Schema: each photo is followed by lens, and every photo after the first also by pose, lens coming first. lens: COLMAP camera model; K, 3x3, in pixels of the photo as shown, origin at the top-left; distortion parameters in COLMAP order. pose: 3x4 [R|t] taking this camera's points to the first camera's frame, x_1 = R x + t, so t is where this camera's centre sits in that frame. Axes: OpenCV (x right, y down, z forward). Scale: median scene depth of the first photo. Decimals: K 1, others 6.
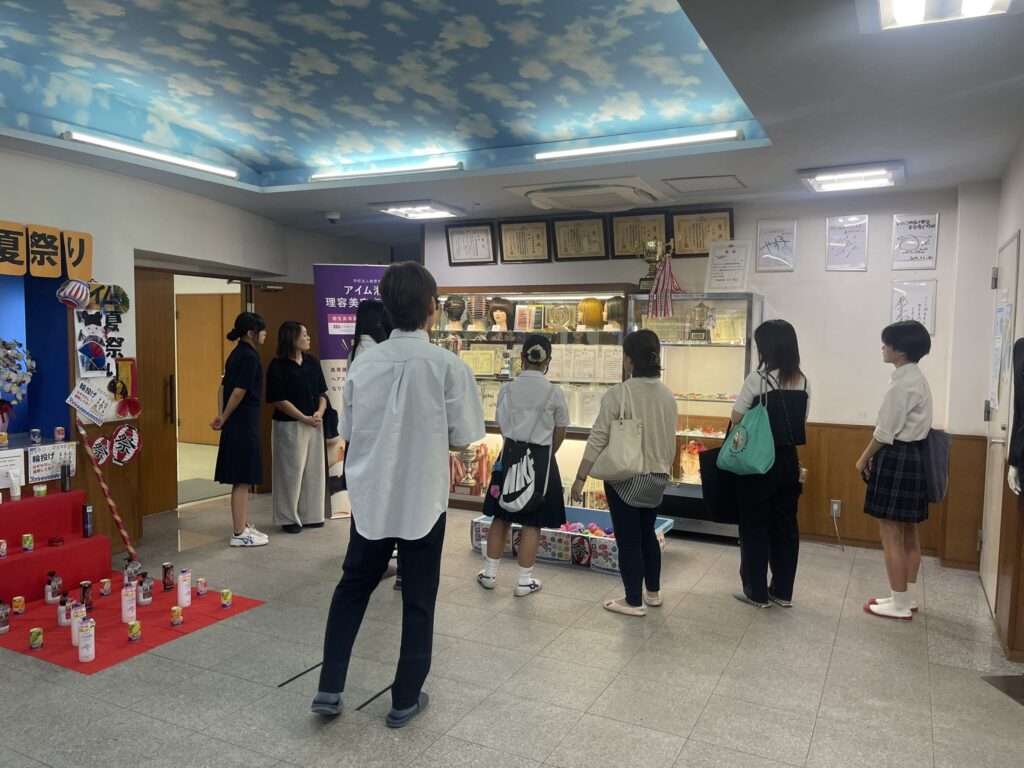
lens RADIAL K [[768.7, 0, 509.1], [0, 768.7, 389.1], [0, 0, 1]] dist [0.068603, -0.092204]
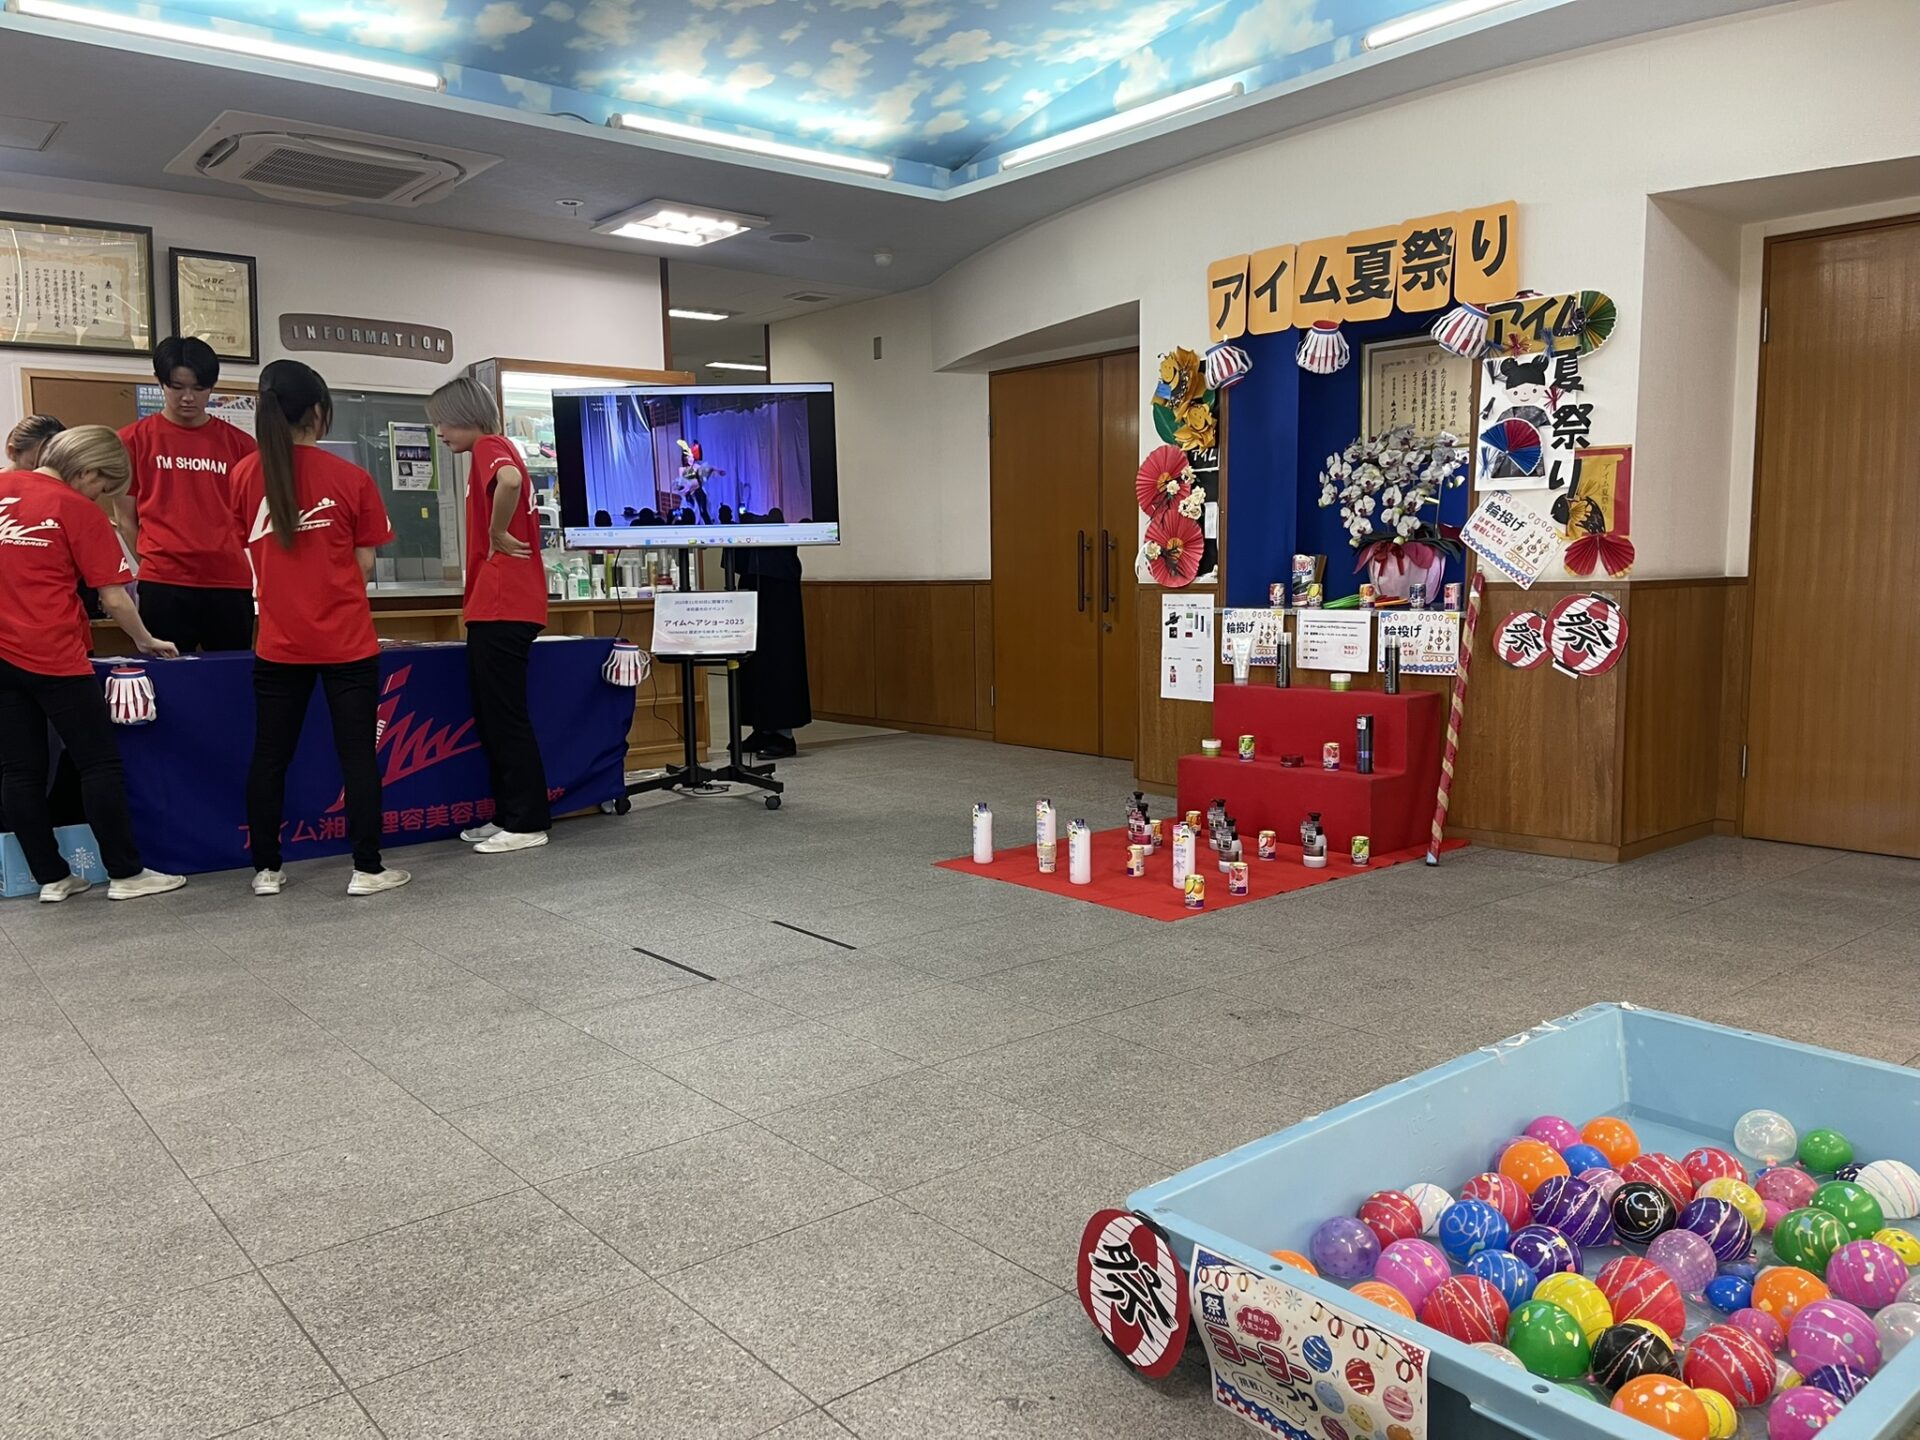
lens RADIAL K [[1441.3, 0, 965.3], [0, 1441.3, 732.8], [0, 0, 1]] dist [0.068603, -0.092204]
pose [[-0.390167, 0.091648, -0.916172, 0.493706], [-0.057411, 0.990676, 0.123550, 0.045383], [0.918953, 0.100803, -0.381267, 1.060268]]
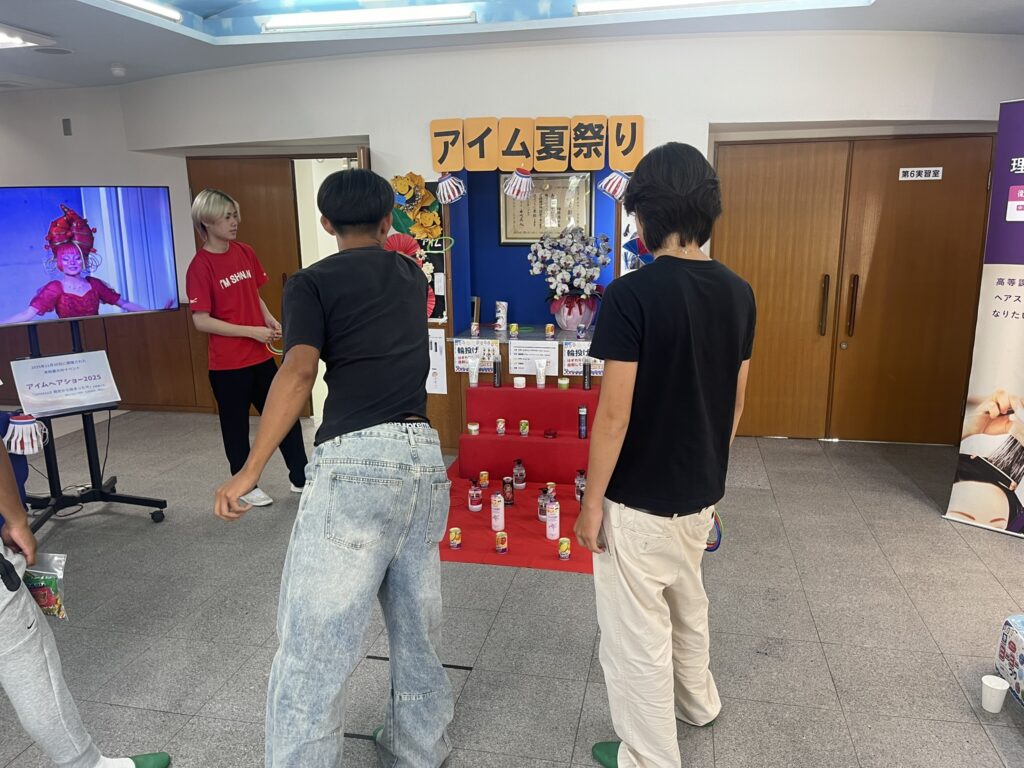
lens RADIAL K [[768.7, 0, 513.2], [0, 768.7, 383.6], [0, 0, 1]] dist [0.068603, -0.092204]
pose [[0.269802, 0.184820, -0.945013, 0.325657], [-0.050560, 0.982772, 0.177770, -0.045471], [0.961588, -0.000183, 0.274498, 0.605167]]
